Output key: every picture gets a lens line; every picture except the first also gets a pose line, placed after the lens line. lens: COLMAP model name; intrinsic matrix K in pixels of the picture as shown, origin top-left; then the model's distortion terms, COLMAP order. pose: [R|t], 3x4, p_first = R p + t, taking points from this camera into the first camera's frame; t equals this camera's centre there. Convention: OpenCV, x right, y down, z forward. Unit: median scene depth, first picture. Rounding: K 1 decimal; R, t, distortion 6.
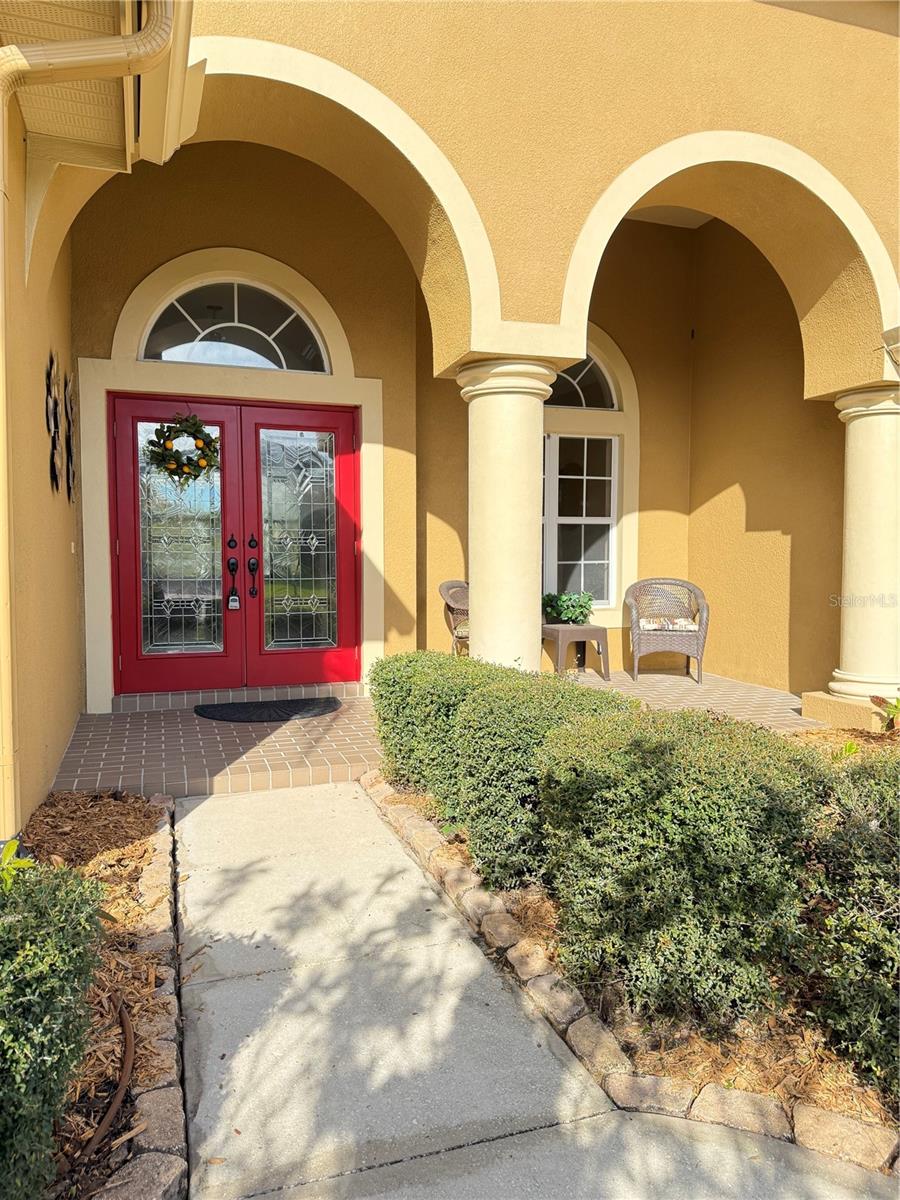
lens RADIAL K [[845.0, 0, 452.2], [0, 845.0, 597.7], [0, 0, 1]] dist [0.009422, 0.001204]
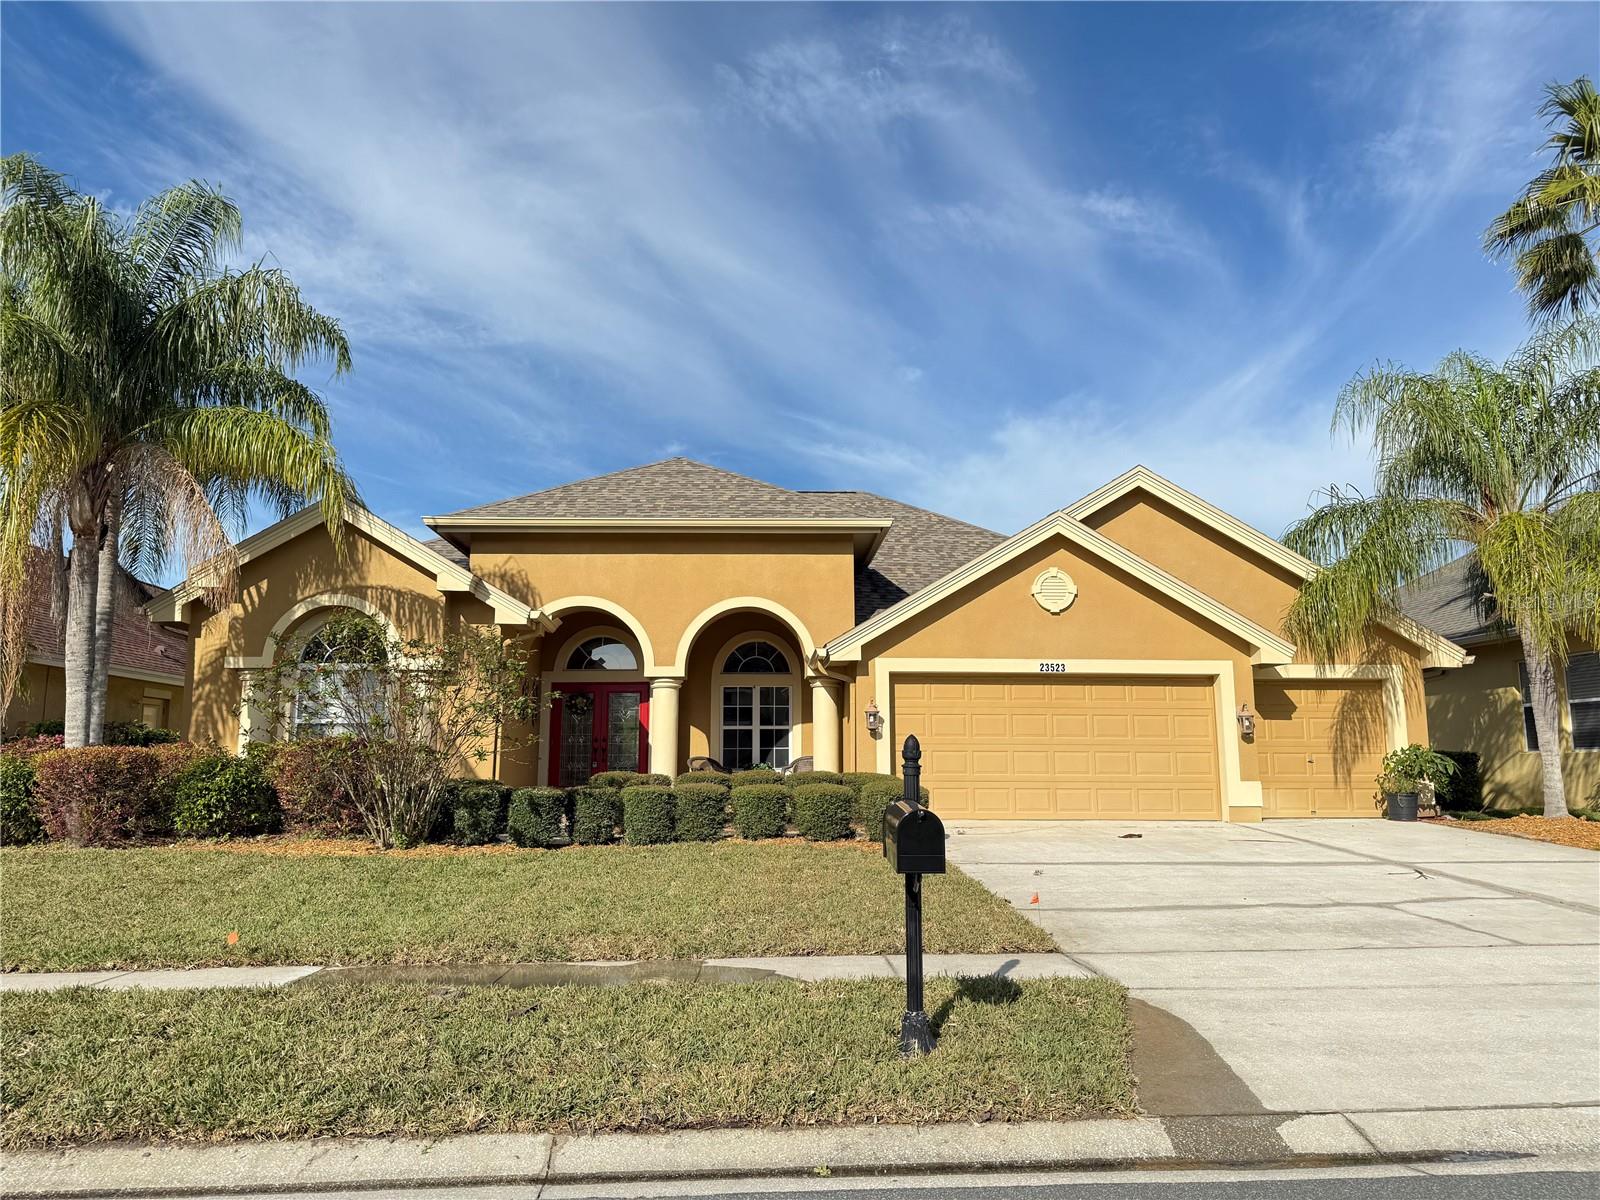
lens RADIAL K [[1126.6, 0, 797.4], [0, 1126.6, 598.3], [0, 0, 1]] dist [0.009422, 0.001204]
pose [[0.970645, -0.052258, -0.234770, 1.100415], [0.001899, 0.977745, -0.209786, 0.220111], [0.240508, 0.203182, 0.949143, -2.061608]]
